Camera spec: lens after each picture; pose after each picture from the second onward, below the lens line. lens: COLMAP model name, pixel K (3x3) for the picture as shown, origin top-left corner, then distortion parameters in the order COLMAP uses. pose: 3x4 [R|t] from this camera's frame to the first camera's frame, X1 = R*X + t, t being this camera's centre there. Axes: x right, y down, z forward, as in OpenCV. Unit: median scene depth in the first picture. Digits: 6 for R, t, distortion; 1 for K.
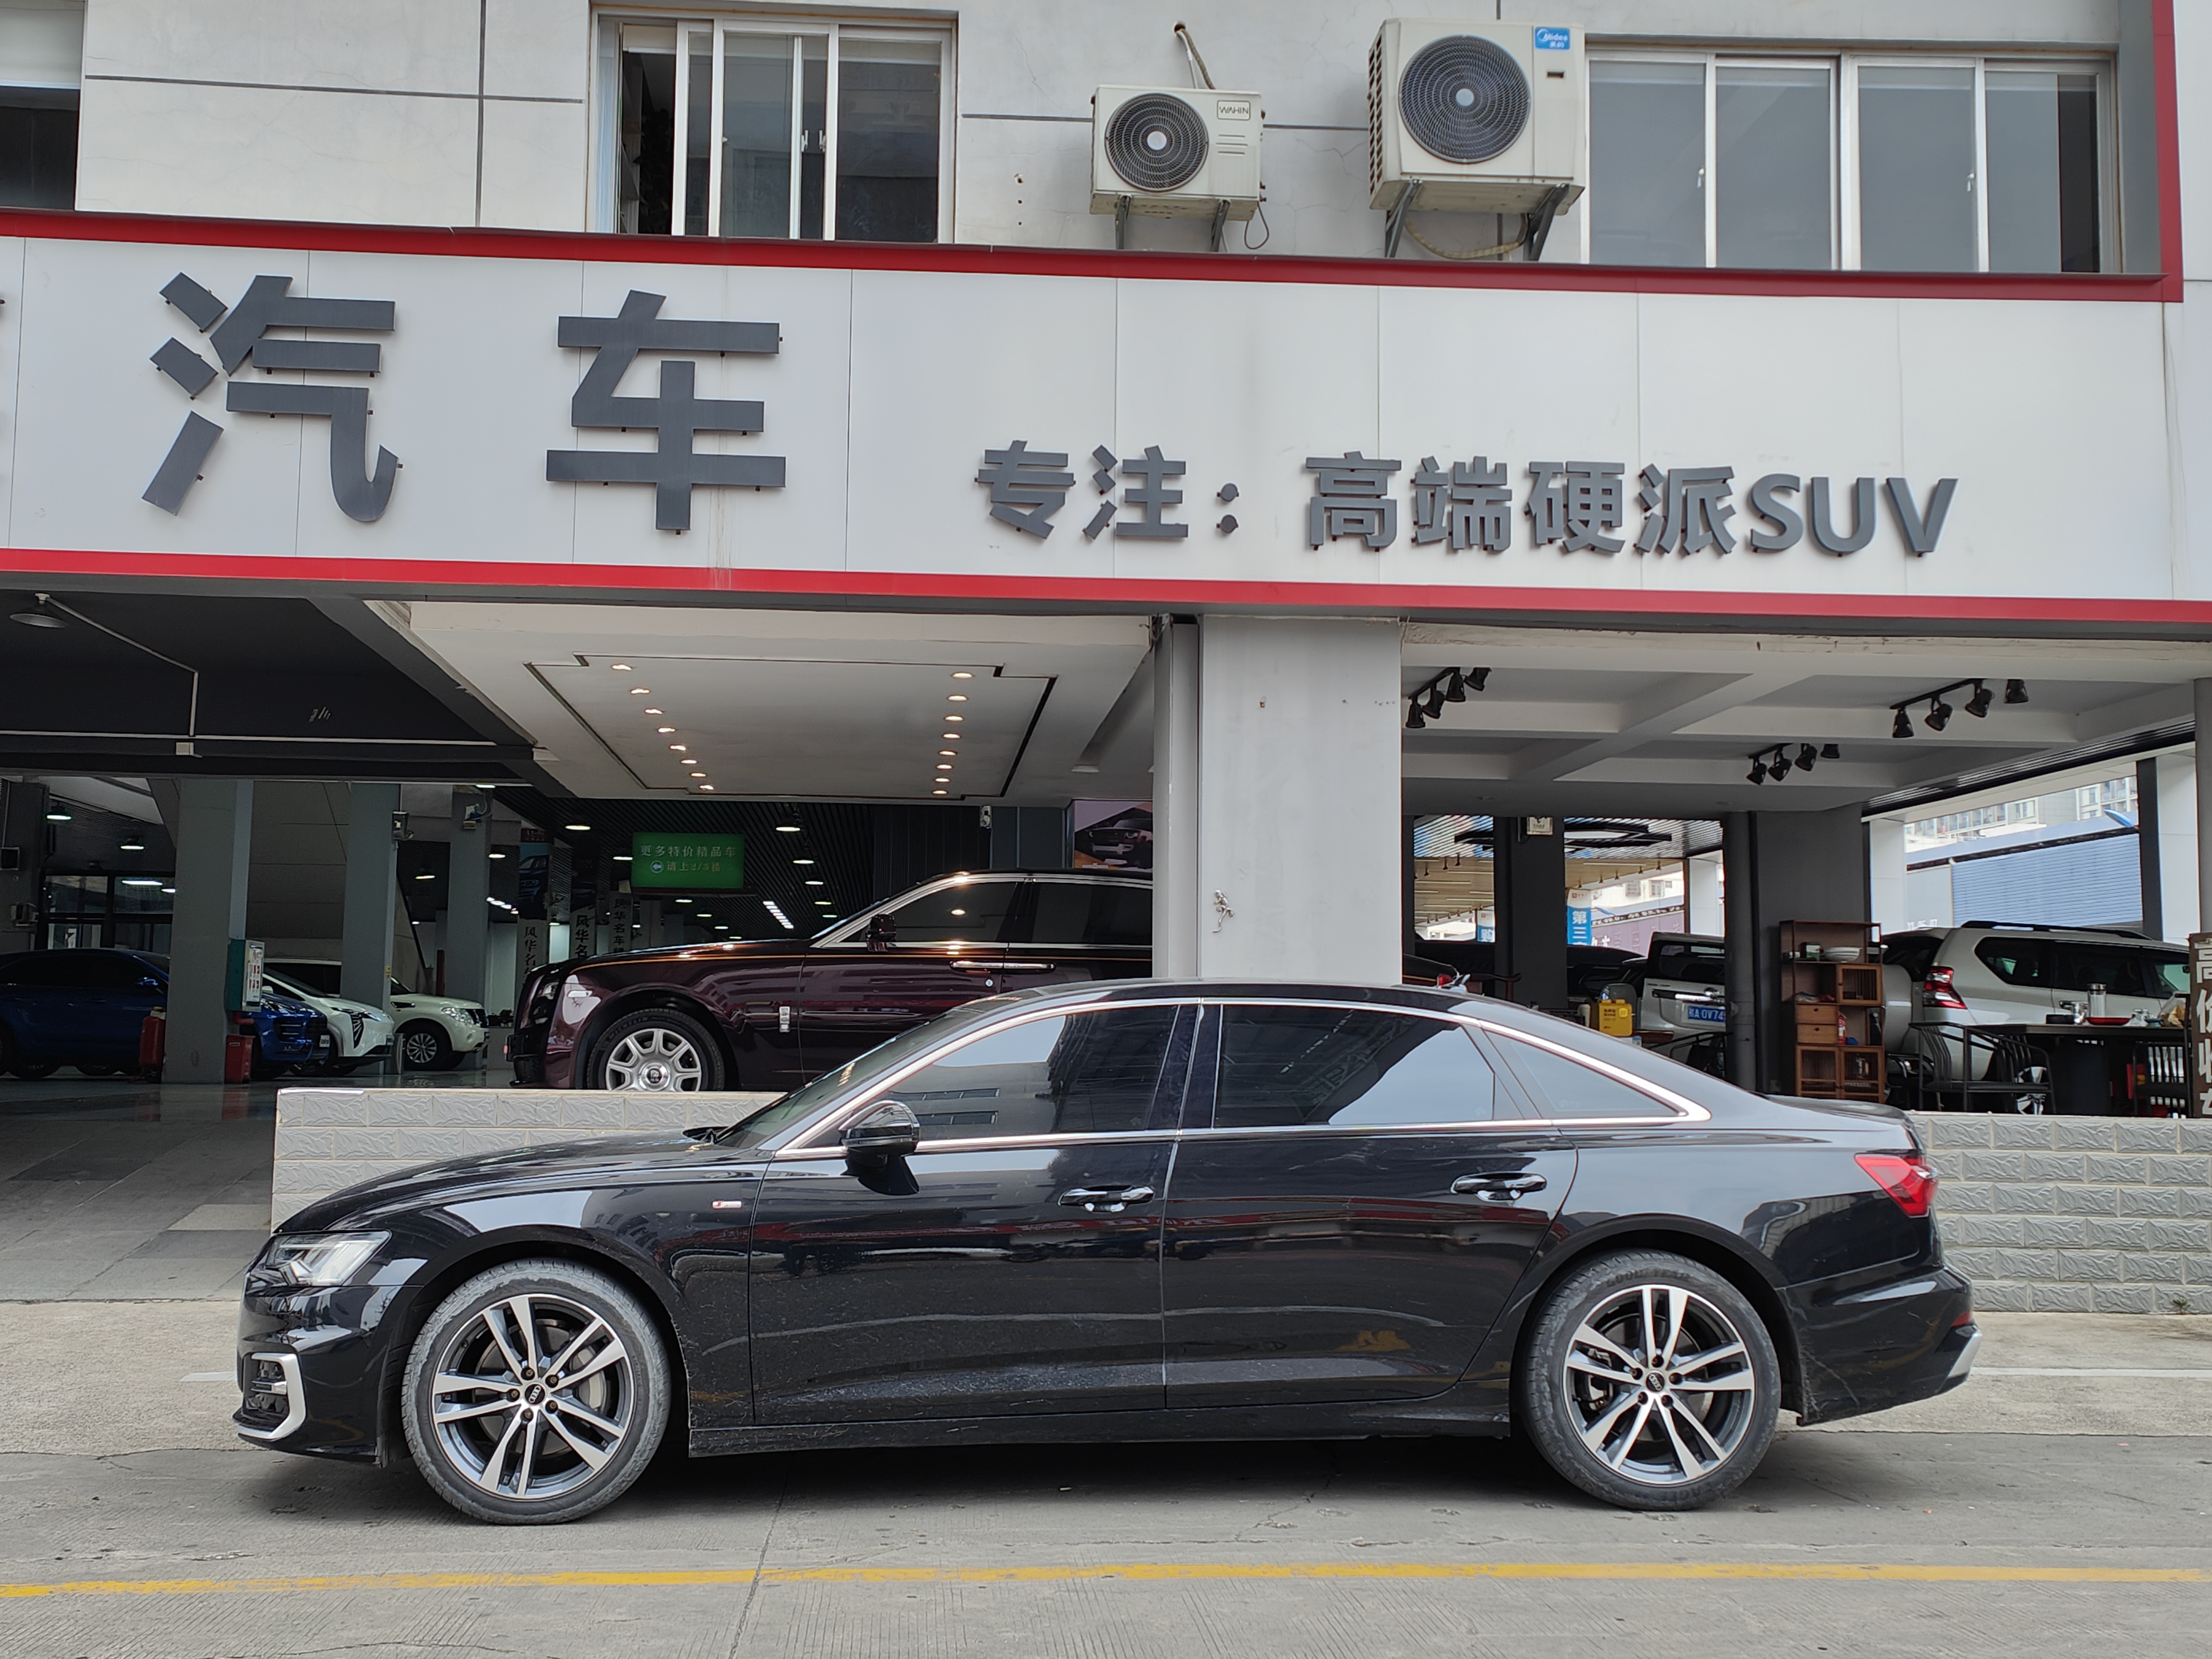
lens RADIAL K [[2392.0, 0, 1106.0], [0, 2392.0, 829.5], [0, 0, 1]] dist [0.056259, 0.014471]
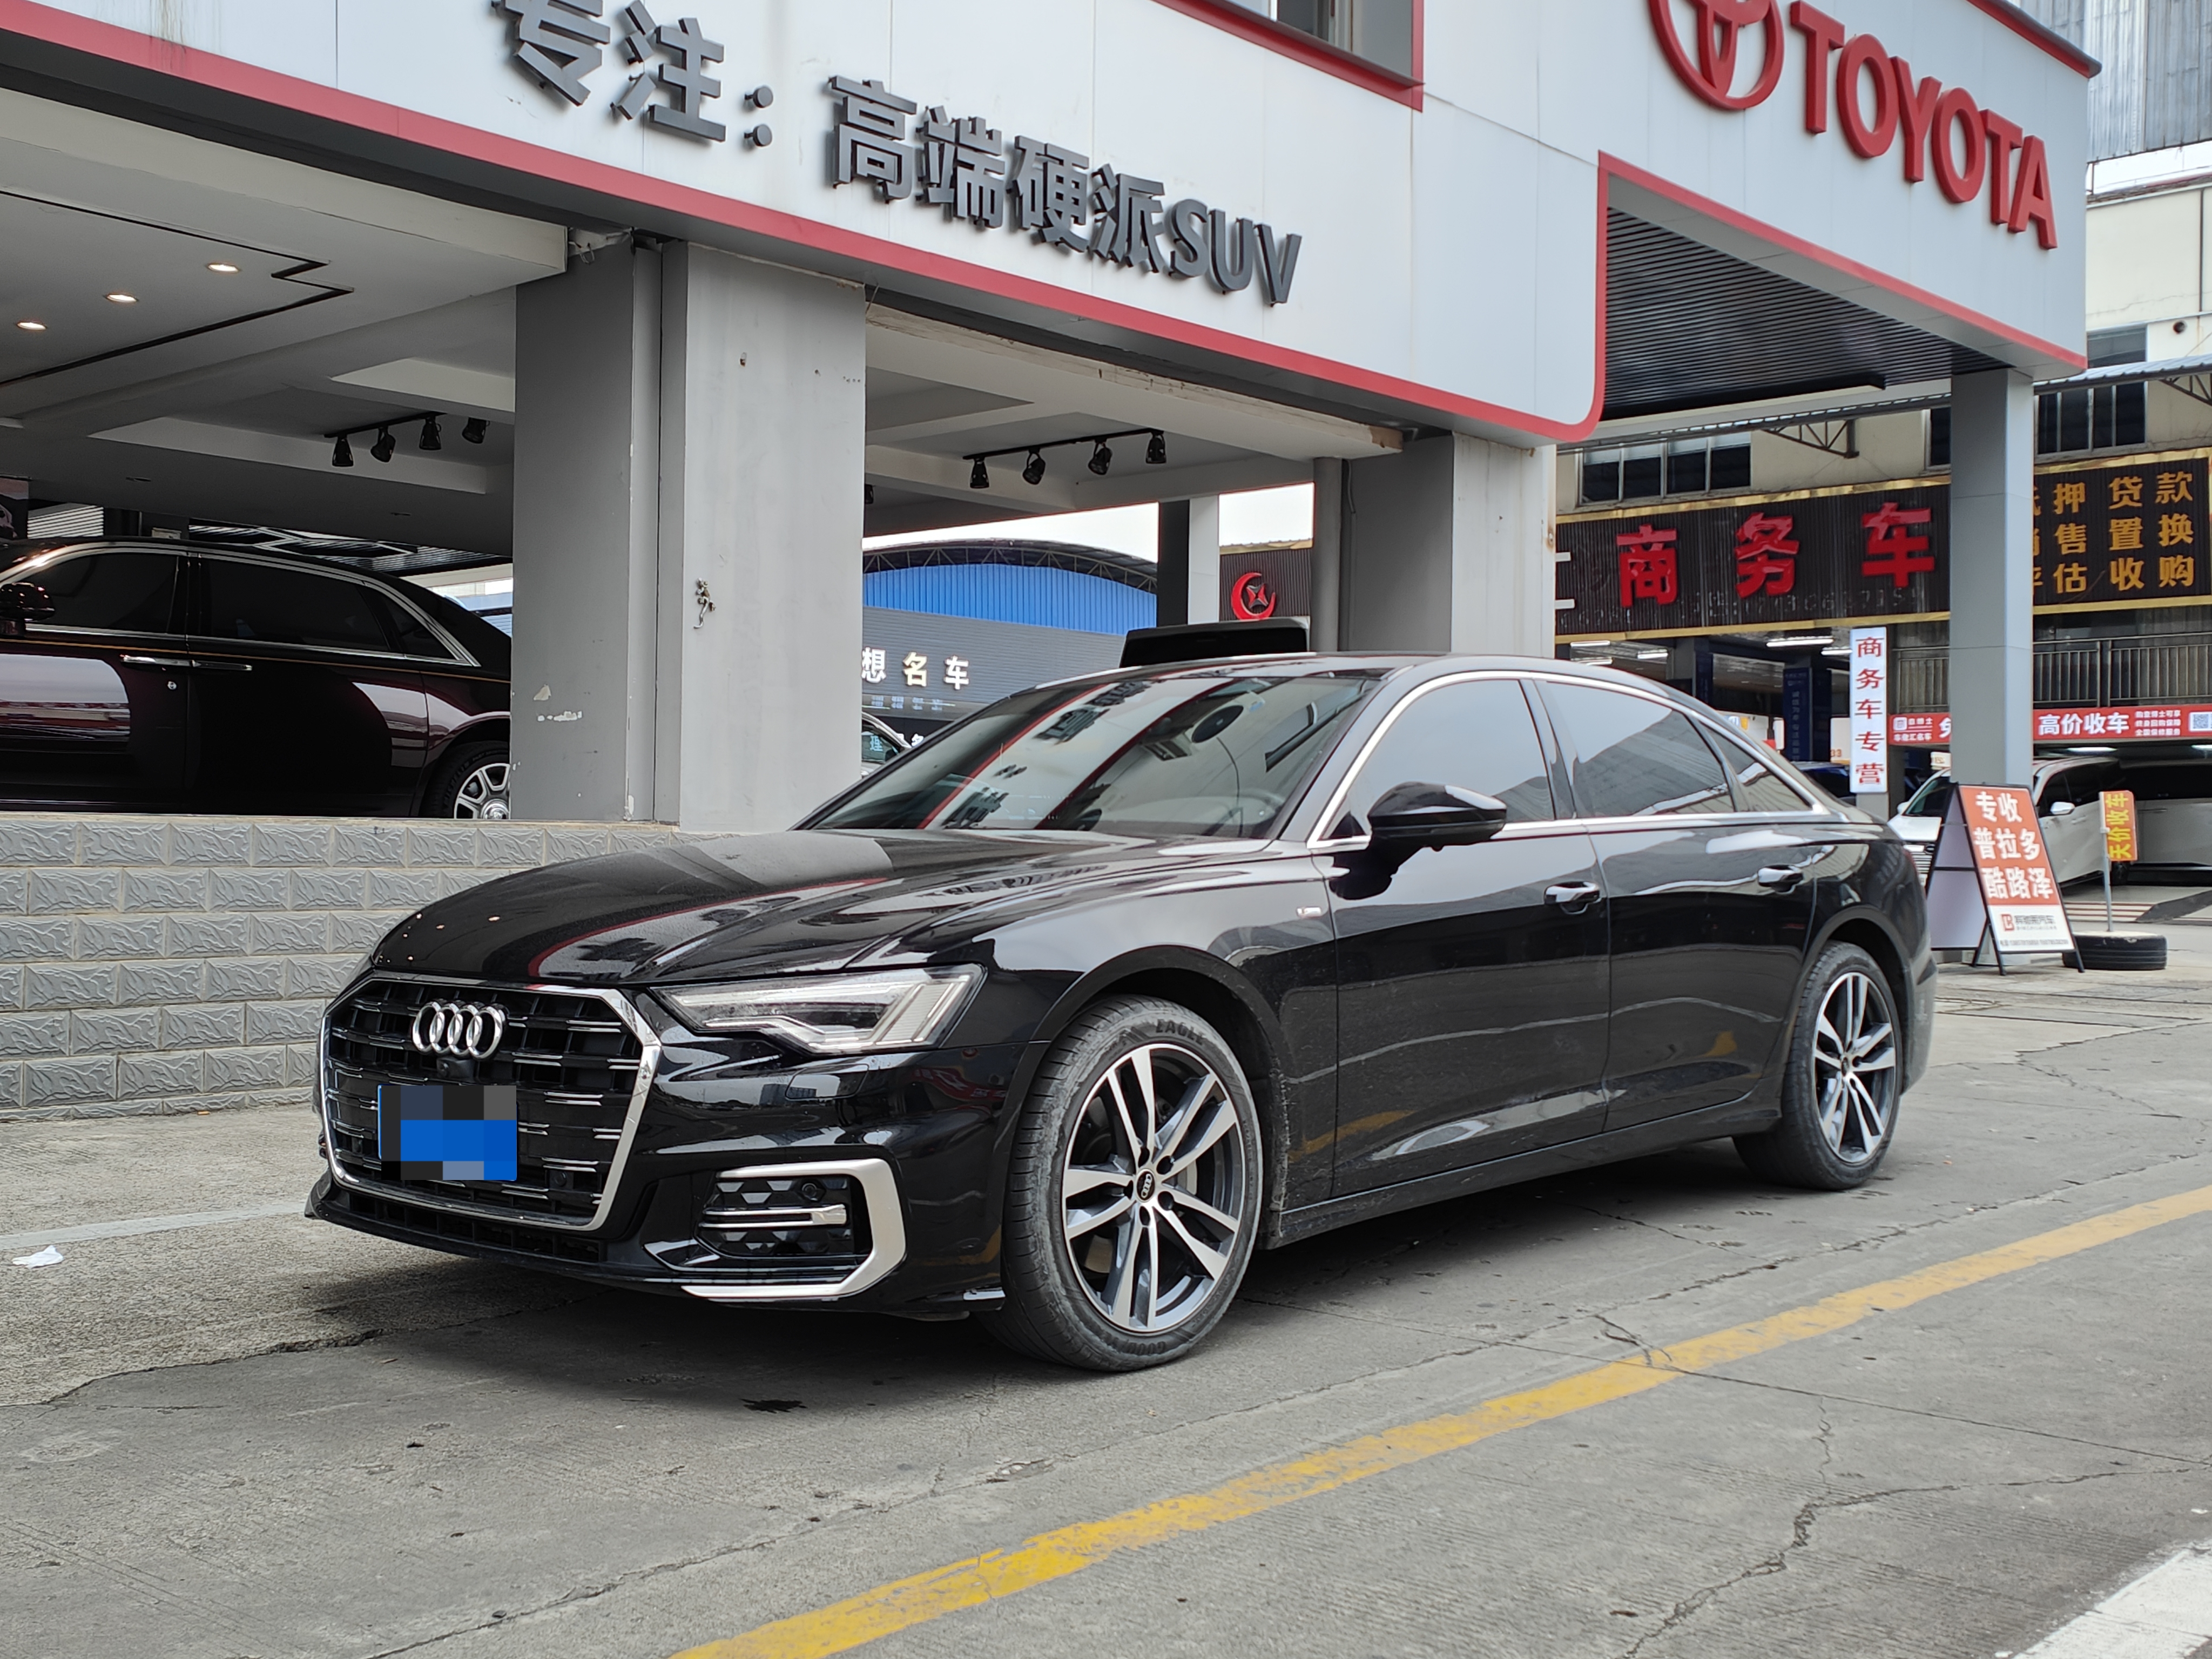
lens RADIAL K [[2333.1, 0, 1106.0], [0, 2333.1, 829.5], [0, 0, 1]] dist [0.001571, 0.016542]
pose [[0.729293, 0.001066, 0.684201, -0.416912], [-0.062359, 0.995940, 0.064917, 0.052184], [-0.681354, -0.090010, 0.726398, 0.309585]]
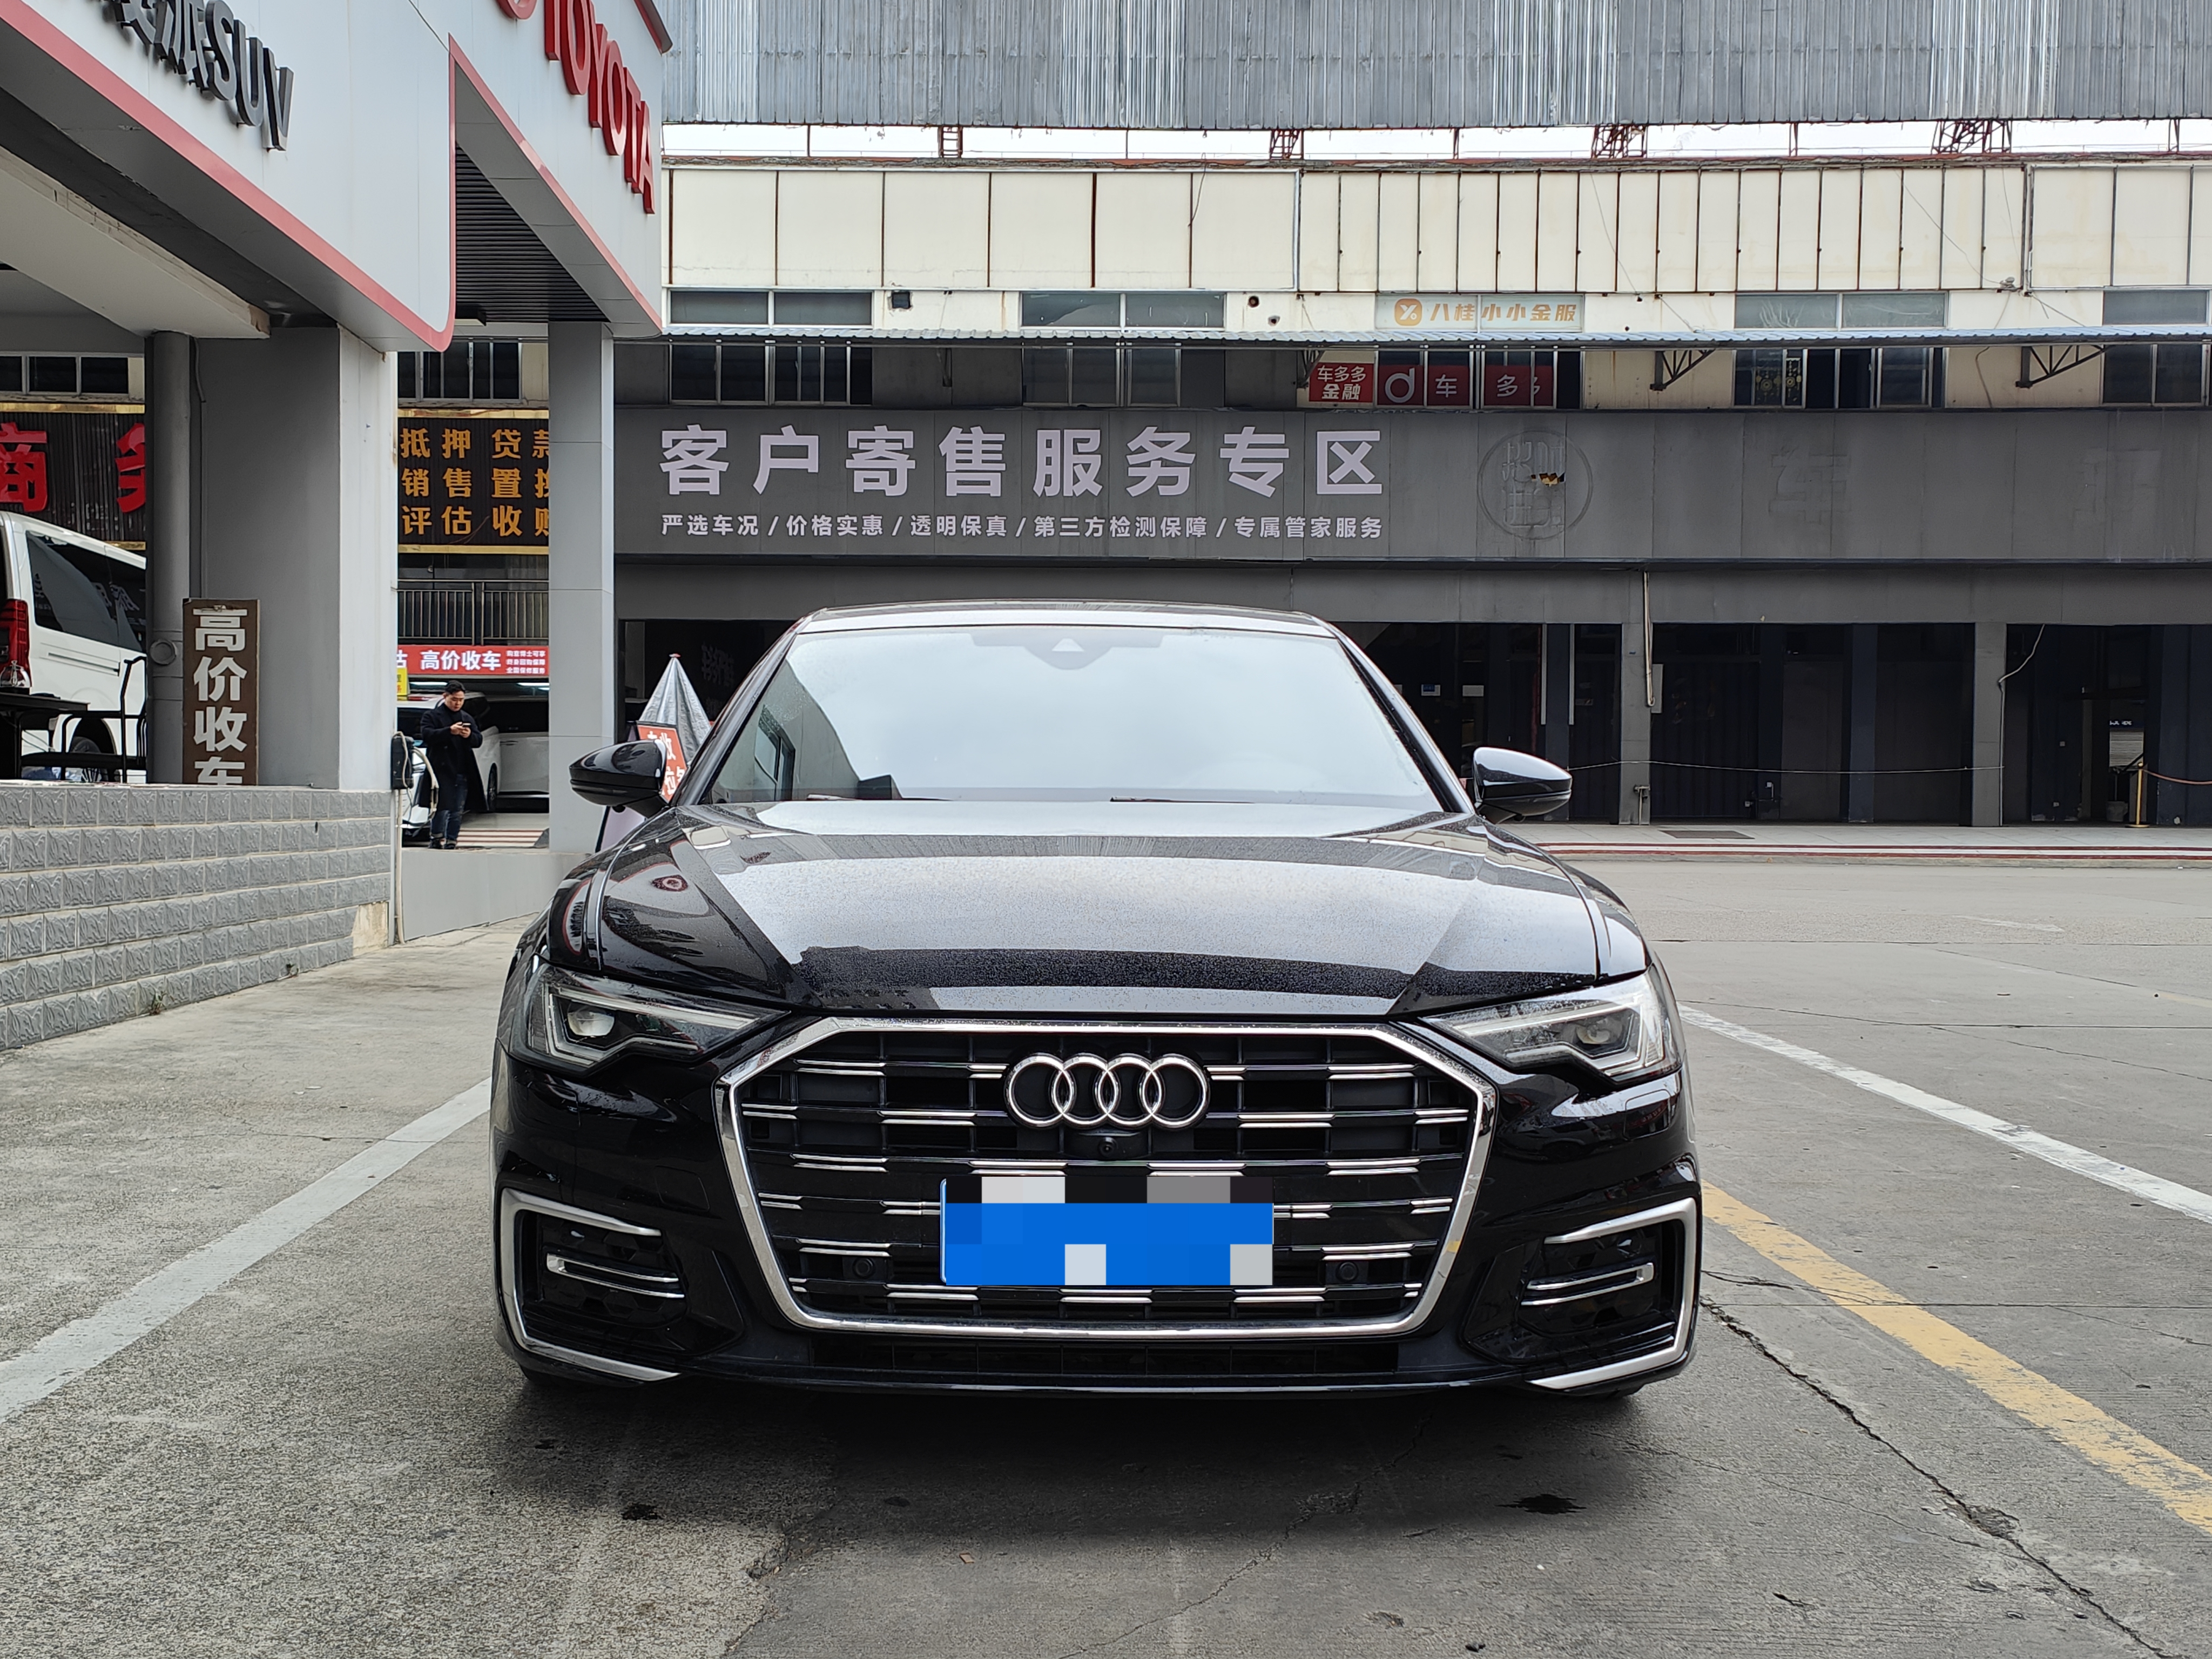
lens RADIAL K [[2273.4, 0, 1023.2], [0, 2273.4, 878.0], [0, 0, 1]] dist [0.063437, 0.008585]
pose [[0.076843, -0.050325, 0.995772, -0.506551], [-0.096464, 0.993665, 0.057663, 0.077413], [-0.992366, -0.100488, 0.071502, 0.665004]]
